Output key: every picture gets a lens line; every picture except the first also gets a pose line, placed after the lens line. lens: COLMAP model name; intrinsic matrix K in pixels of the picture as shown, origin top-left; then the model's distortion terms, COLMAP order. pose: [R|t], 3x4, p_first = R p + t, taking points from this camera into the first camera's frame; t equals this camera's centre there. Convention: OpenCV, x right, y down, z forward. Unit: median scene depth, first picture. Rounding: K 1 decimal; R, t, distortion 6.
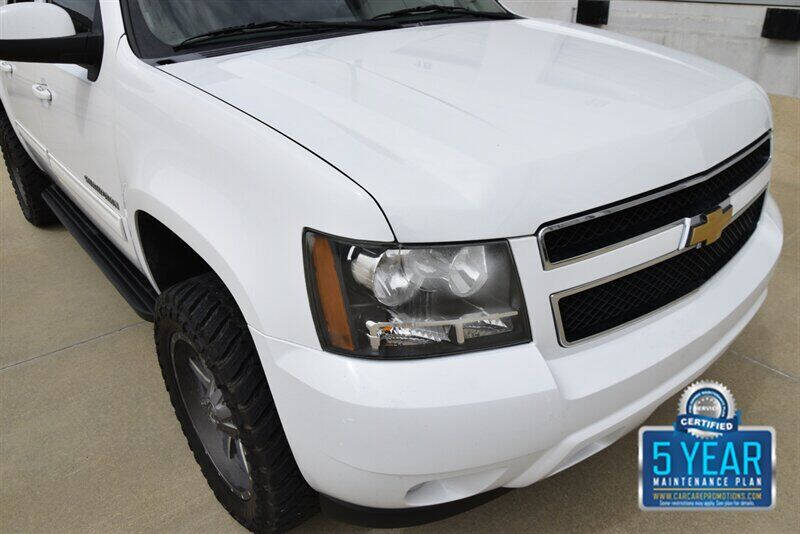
lens RADIAL K [[618.3, 0, 402.2], [0, 618.3, 243.3], [0, 0, 1]] dist [-0.037025, 0.000380]
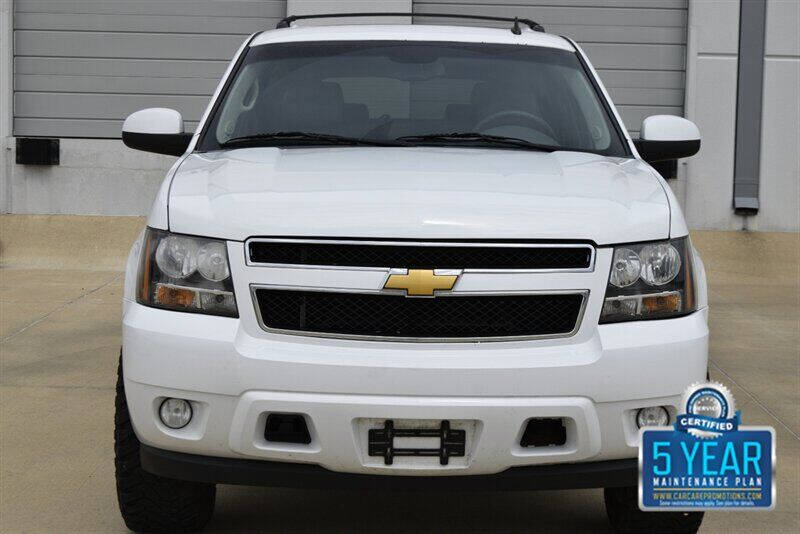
lens RADIAL K [[1814.6, 0, 400.0], [0, 1814.6, 267.0], [0, 0, 1]] dist [-0.002519, 0.217205]
pose [[0.772084, 0.091035, -0.628967, 3.339551], [-0.299706, 0.924880, -0.234037, 0.982130], [0.560413, 0.369202, 0.741369, -2.133121]]
